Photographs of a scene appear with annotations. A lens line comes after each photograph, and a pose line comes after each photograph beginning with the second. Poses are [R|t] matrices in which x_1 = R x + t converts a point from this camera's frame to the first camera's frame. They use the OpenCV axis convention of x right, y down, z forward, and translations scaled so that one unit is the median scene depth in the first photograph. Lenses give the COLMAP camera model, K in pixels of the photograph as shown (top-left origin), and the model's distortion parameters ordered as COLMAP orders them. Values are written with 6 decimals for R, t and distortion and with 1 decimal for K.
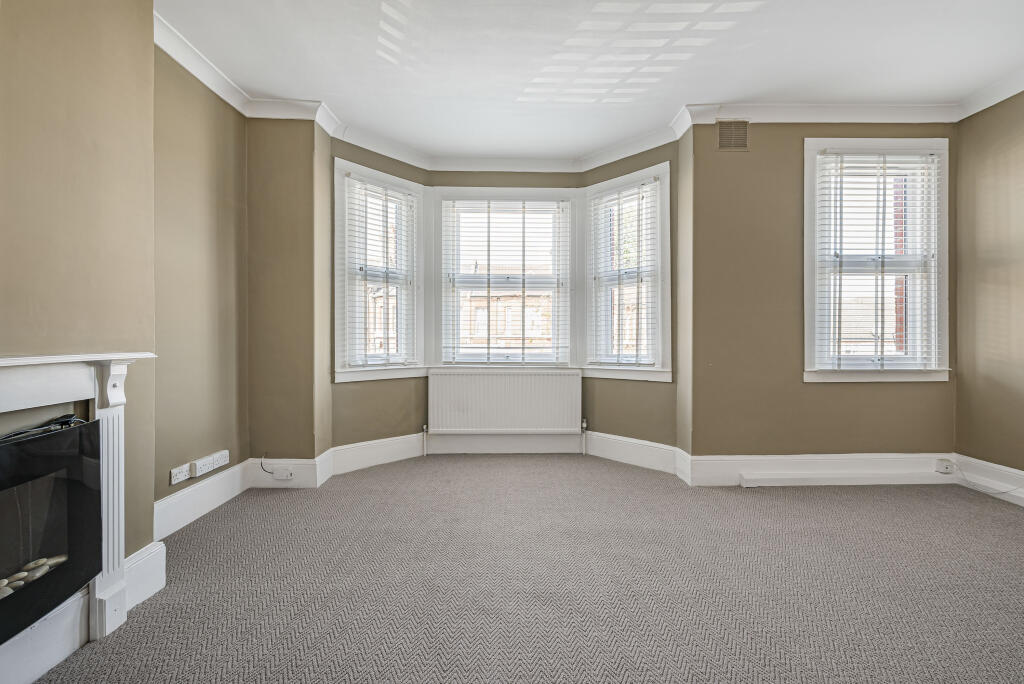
lens RADIAL K [[423.6, 0, 514.3], [0, 423.6, 340.8], [0, 0, 1]] dist [0.002981, -0.001227]
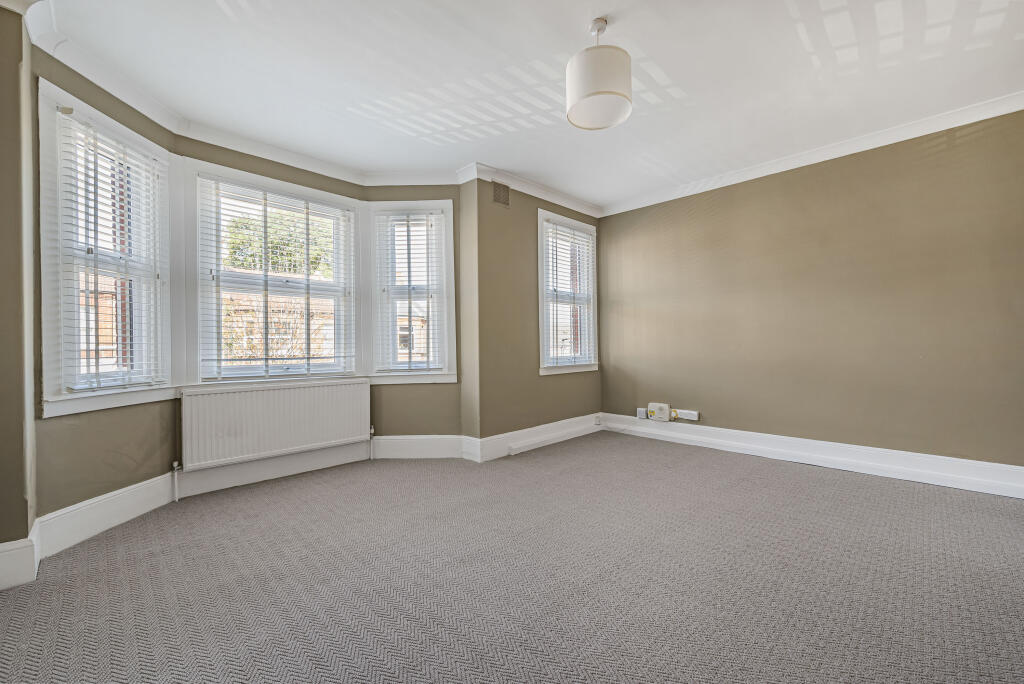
lens RADIAL K [[423.6, 0, 516.9], [0, 423.6, 346.3], [0, 0, 1]] dist [0.002981, -0.001227]
pose [[0.717670, -0.008358, 0.696333, -0.370683], [0.014386, 0.999893, -0.002826, -0.000186], [-0.696234, 0.012046, 0.717714, 0.011069]]
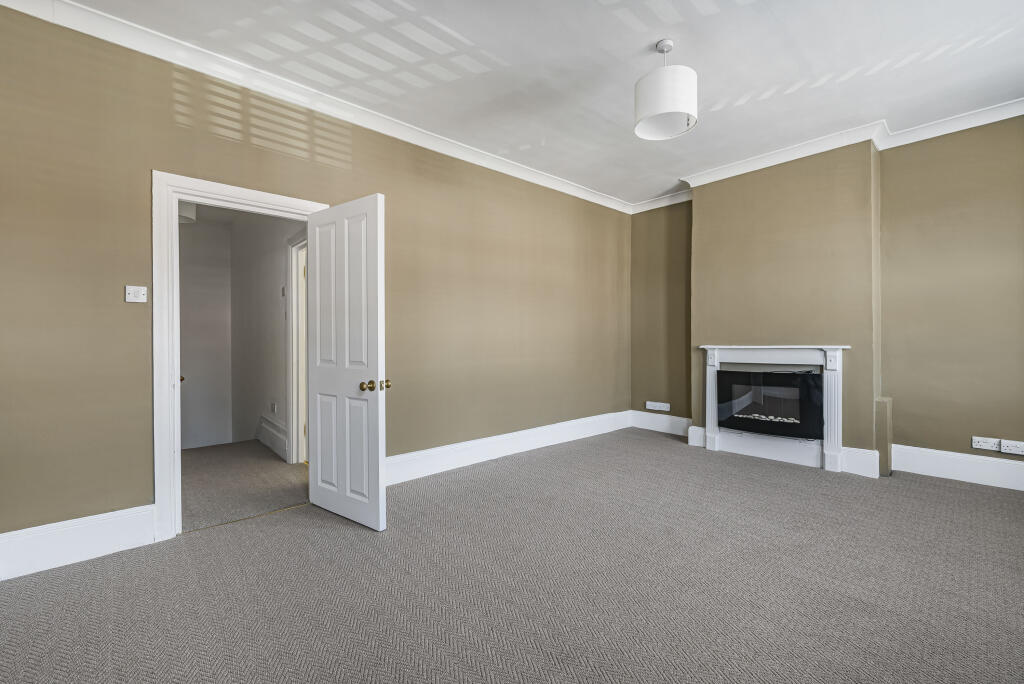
lens RADIAL K [[423.6, 0, 532.1], [0, 423.6, 339.8], [0, 0, 1]] dist [0.002981, -0.001227]
pose [[-0.731620, 0.004530, -0.681698, 0.838111], [0.003227, 0.999990, 0.003182, -0.006787], [0.681705, 0.000128, -0.731627, 0.767769]]
